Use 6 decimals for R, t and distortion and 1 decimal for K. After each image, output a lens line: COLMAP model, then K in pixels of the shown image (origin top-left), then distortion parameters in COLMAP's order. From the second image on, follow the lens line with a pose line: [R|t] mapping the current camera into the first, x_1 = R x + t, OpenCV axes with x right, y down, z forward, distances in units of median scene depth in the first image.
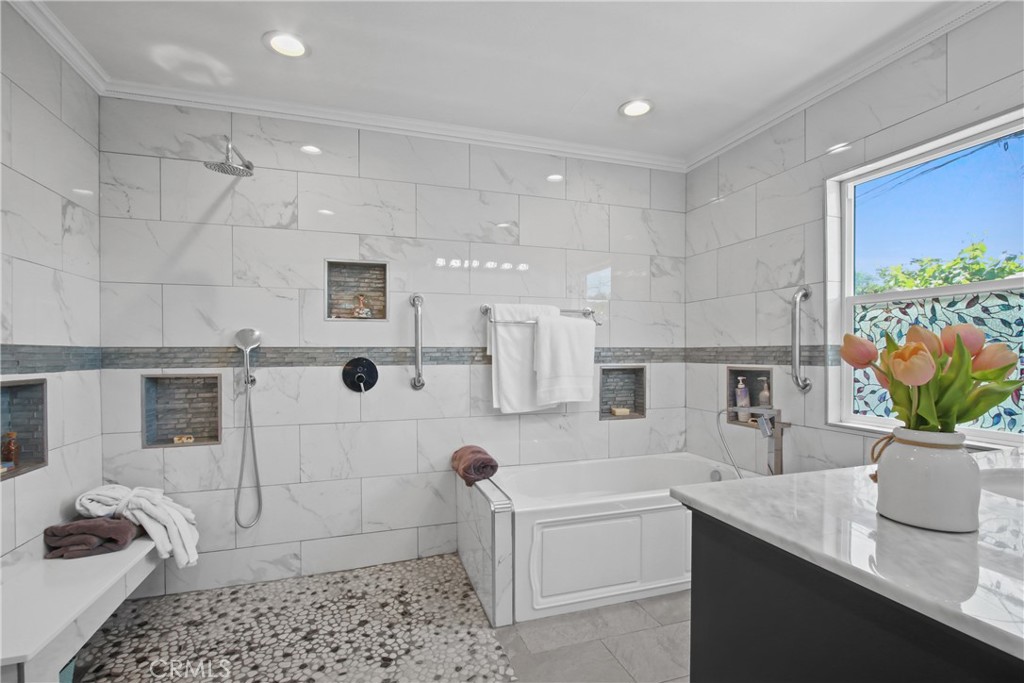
lens RADIAL K [[468.5, 0, 512.6], [0, 468.5, 348.6], [0, 0, 1]] dist [-0.003320, -0.000150]
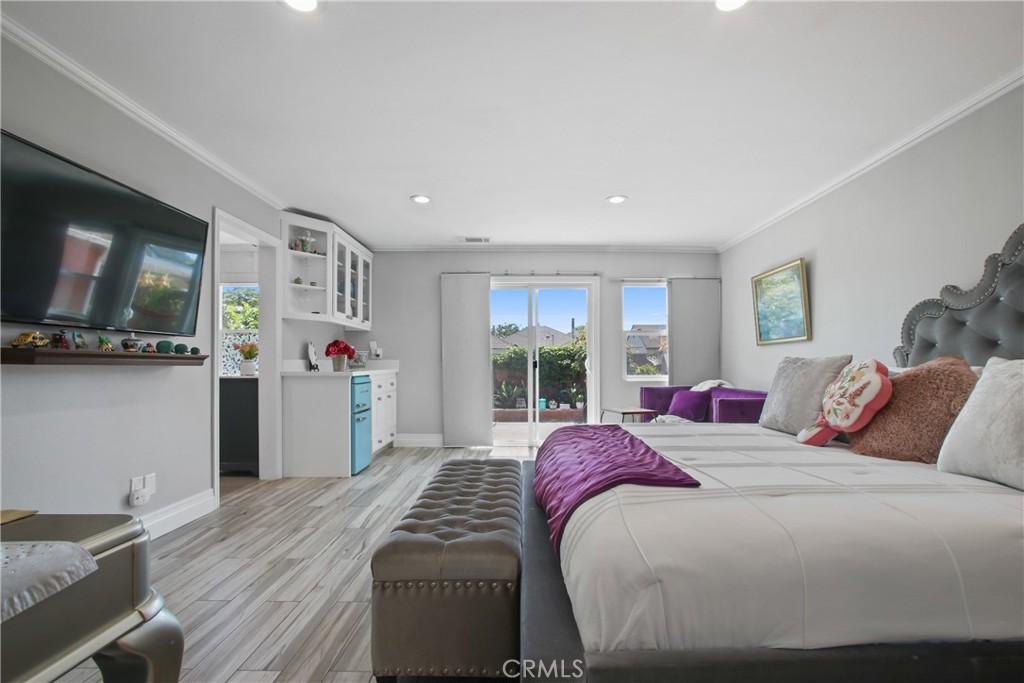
lens RADIAL K [[468.5, 0, 523.9], [0, 468.5, 358.4], [0, 0, 1]] dist [-0.003320, -0.000150]
pose [[0.302833, 0.008278, 0.953008, -1.335403], [0.003528, 0.999946, -0.009806, 0.085528], [-0.953037, 0.006332, 0.302787, -1.488530]]
